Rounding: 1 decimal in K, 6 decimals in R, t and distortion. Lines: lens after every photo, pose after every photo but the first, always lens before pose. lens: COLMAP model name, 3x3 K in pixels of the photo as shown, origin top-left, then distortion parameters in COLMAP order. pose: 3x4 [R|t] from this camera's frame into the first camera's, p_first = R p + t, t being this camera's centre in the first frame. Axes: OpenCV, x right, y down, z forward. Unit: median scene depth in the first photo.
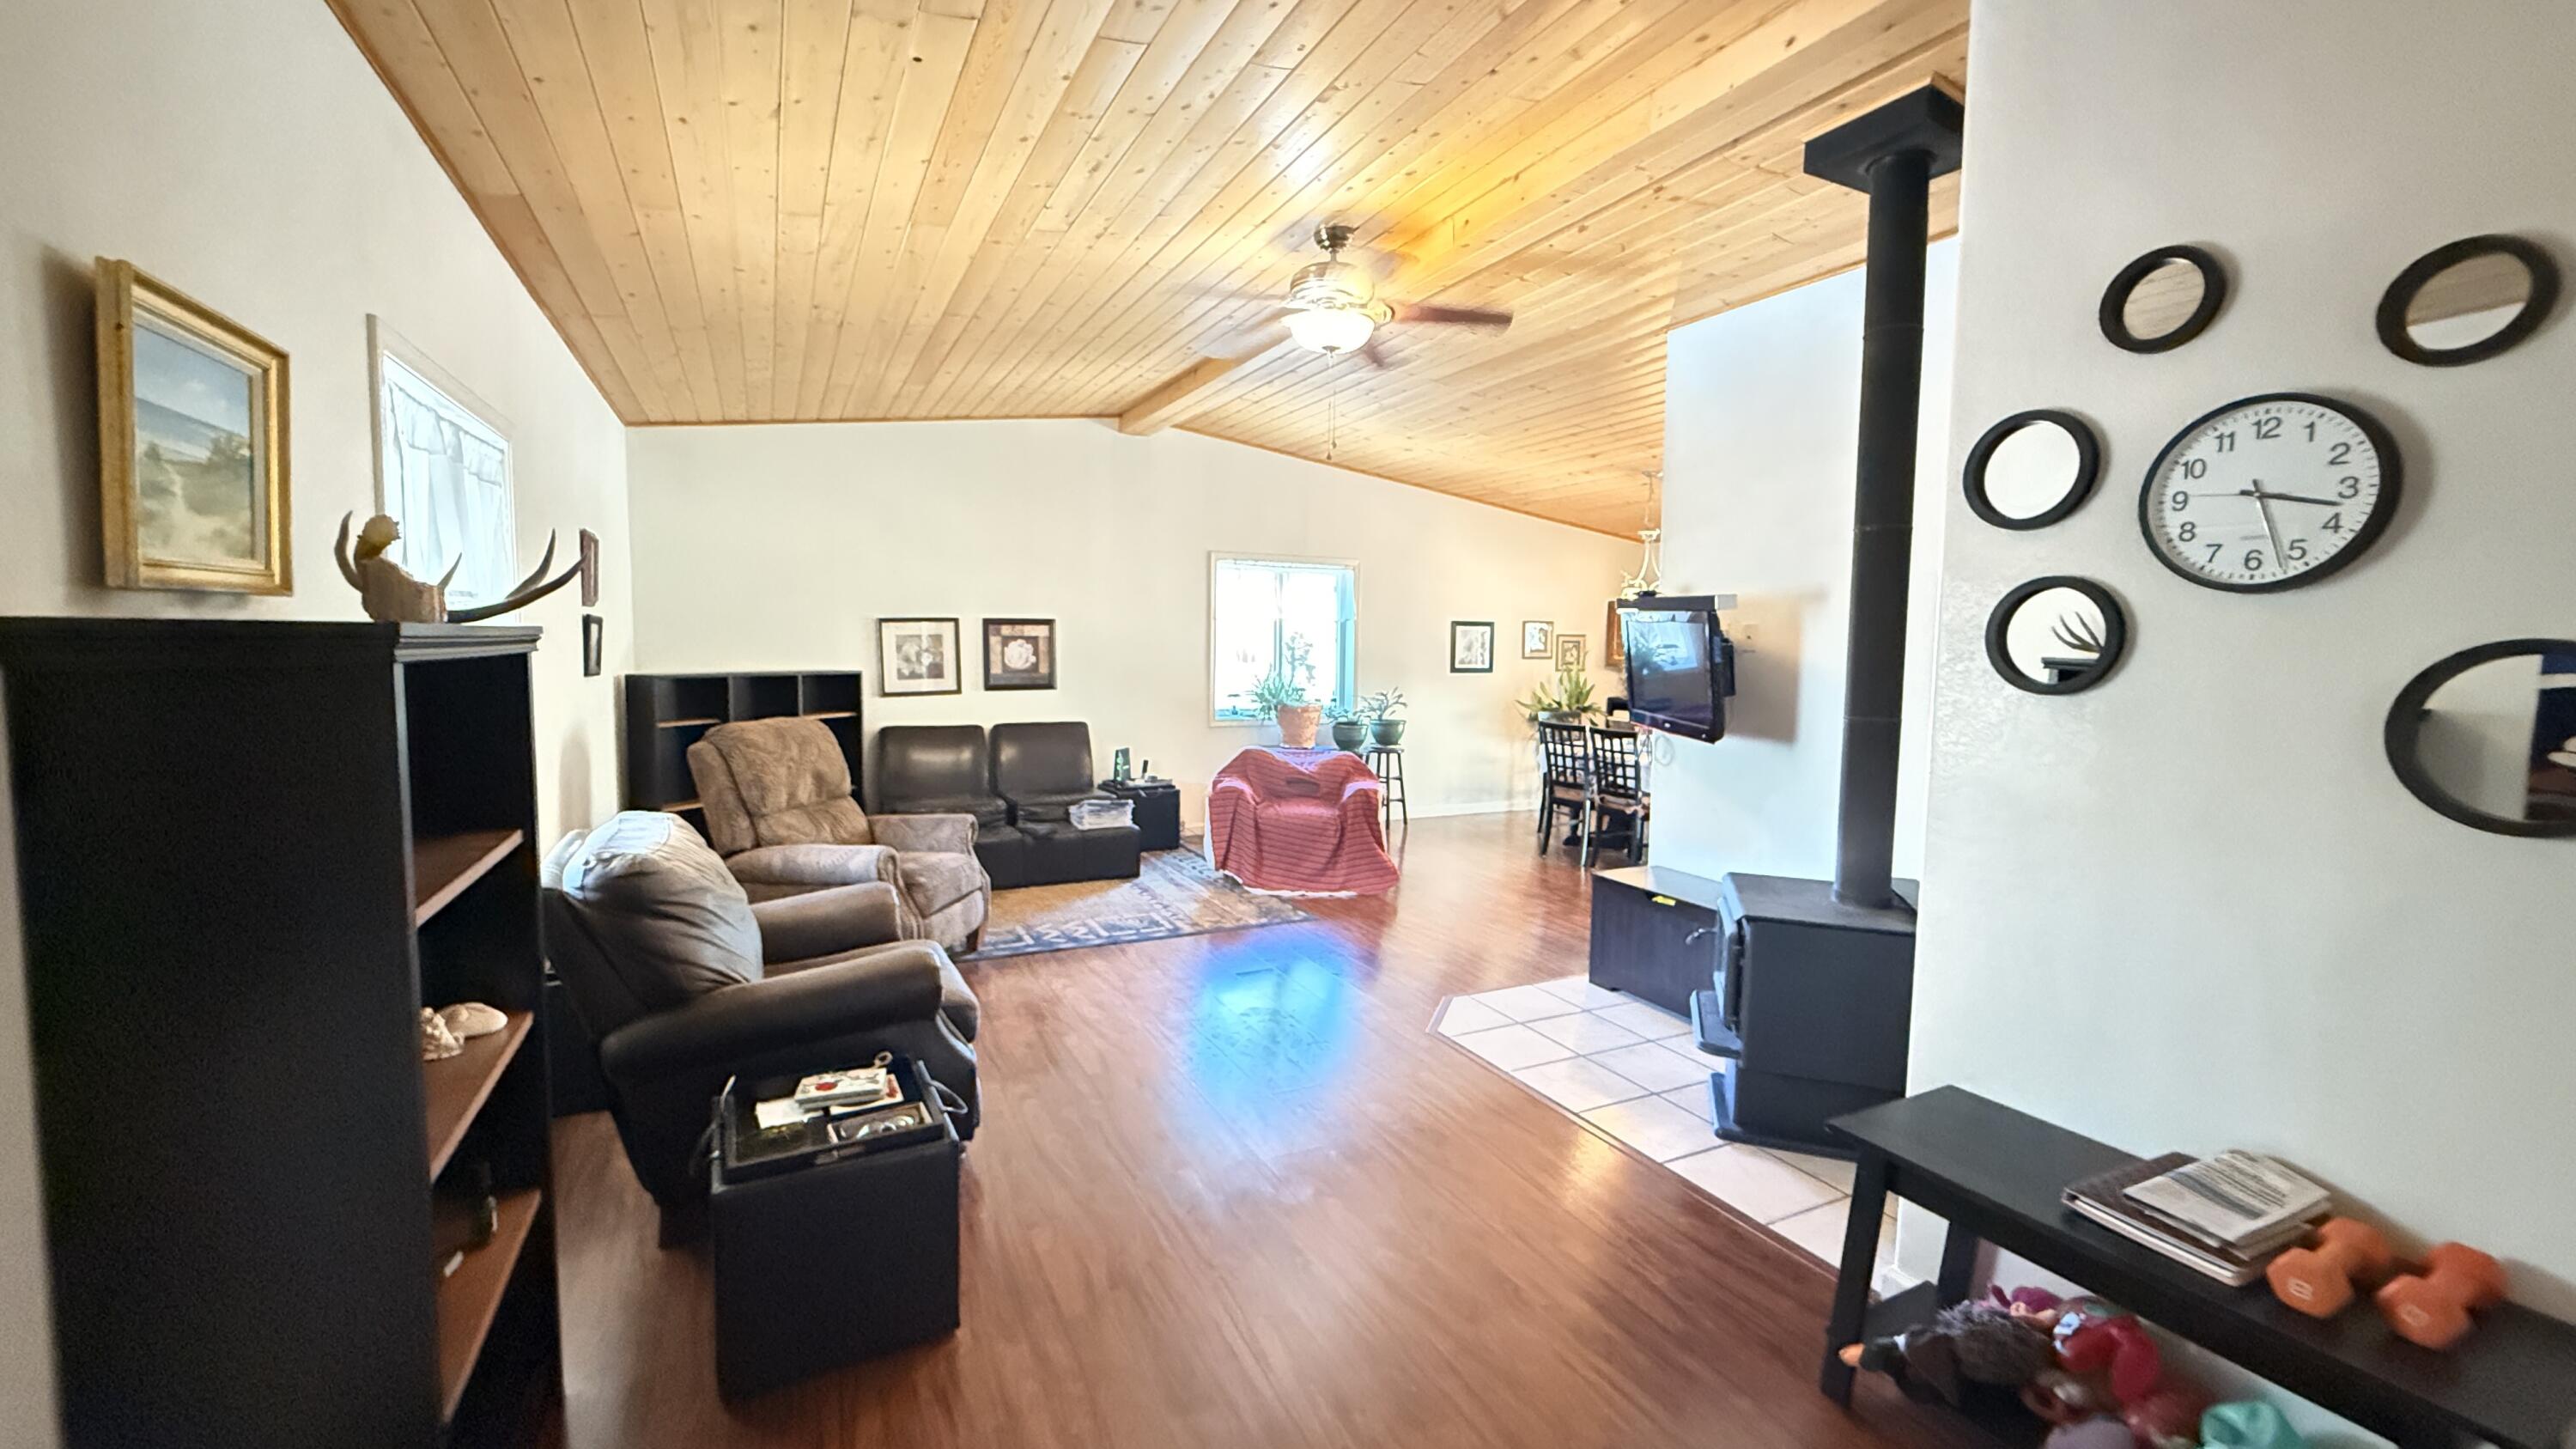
lens RADIAL K [[1026.7, 0, 1286.0], [0, 1026.7, 703.8], [0, 0, 1]] dist [-0.002249, 0.000082]
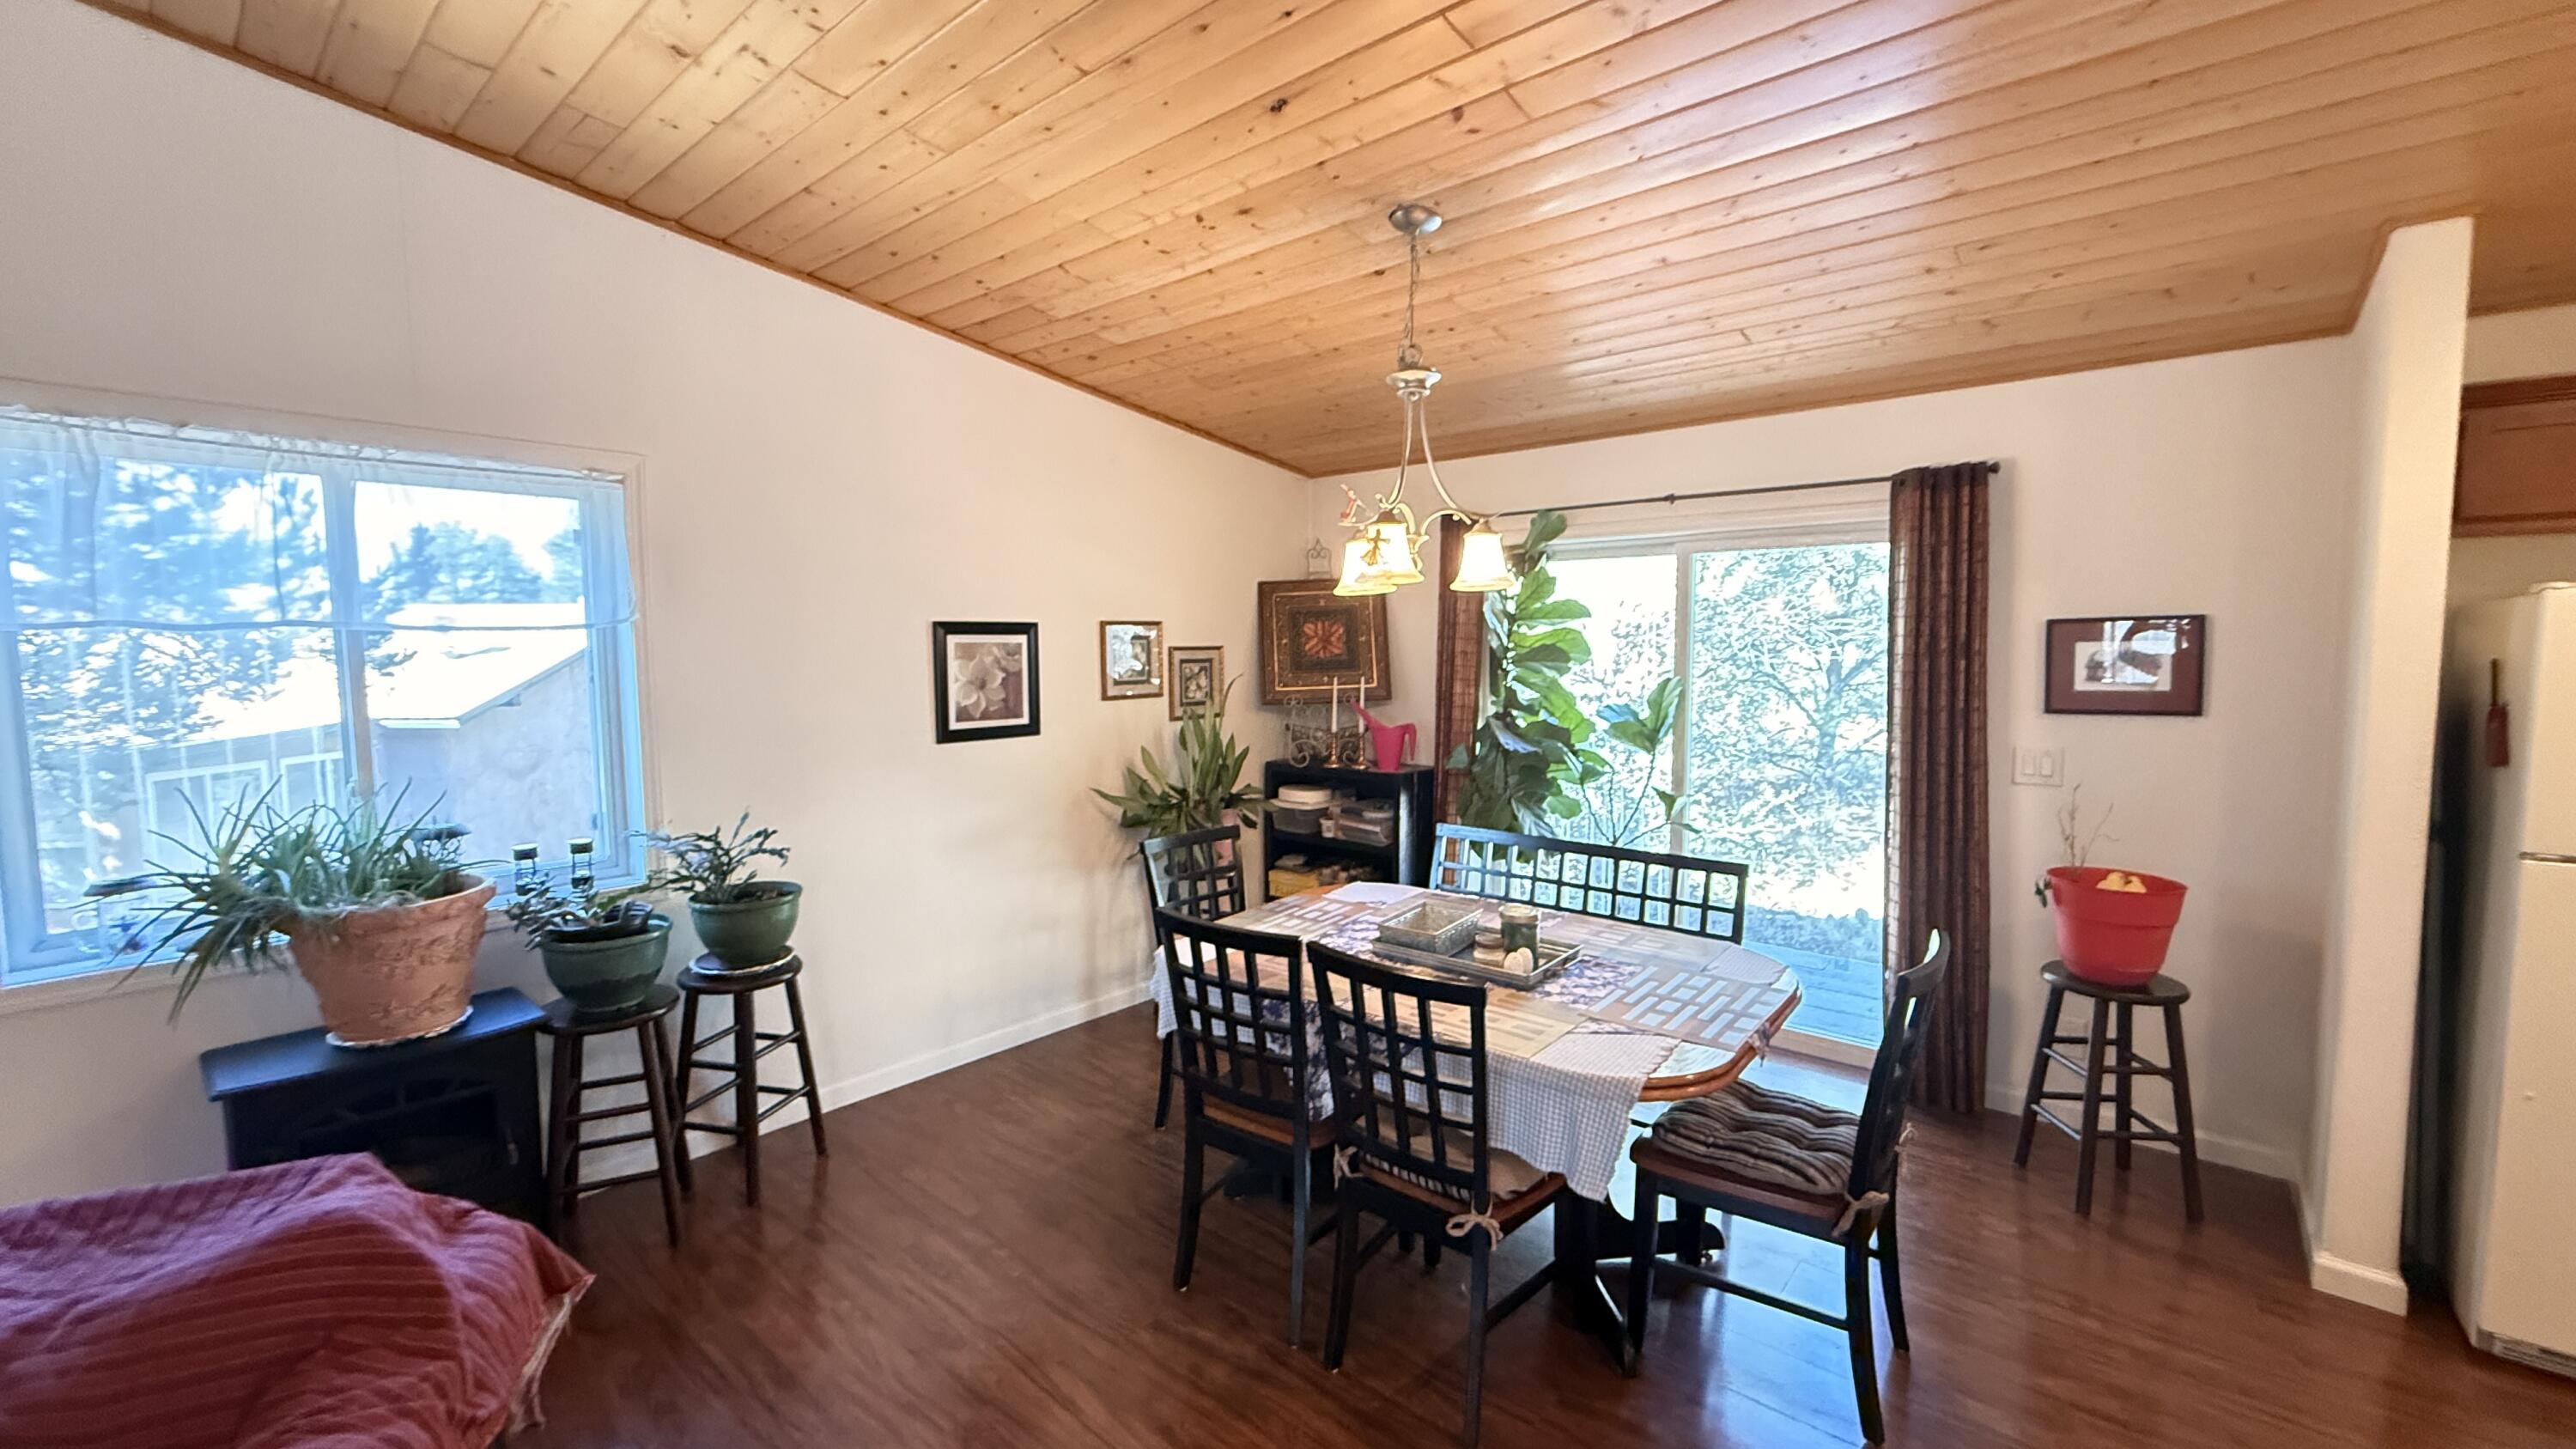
lens RADIAL K [[1026.7, 0, 1286.8], [0, 1026.7, 723.5], [0, 0, 1]] dist [-0.002249, 0.000082]
pose [[0.922536, -0.055338, 0.381923, 0.122190], [0.054363, 0.998432, 0.013351, -0.032950], [-0.382063, 0.008445, 0.924098, 0.507882]]
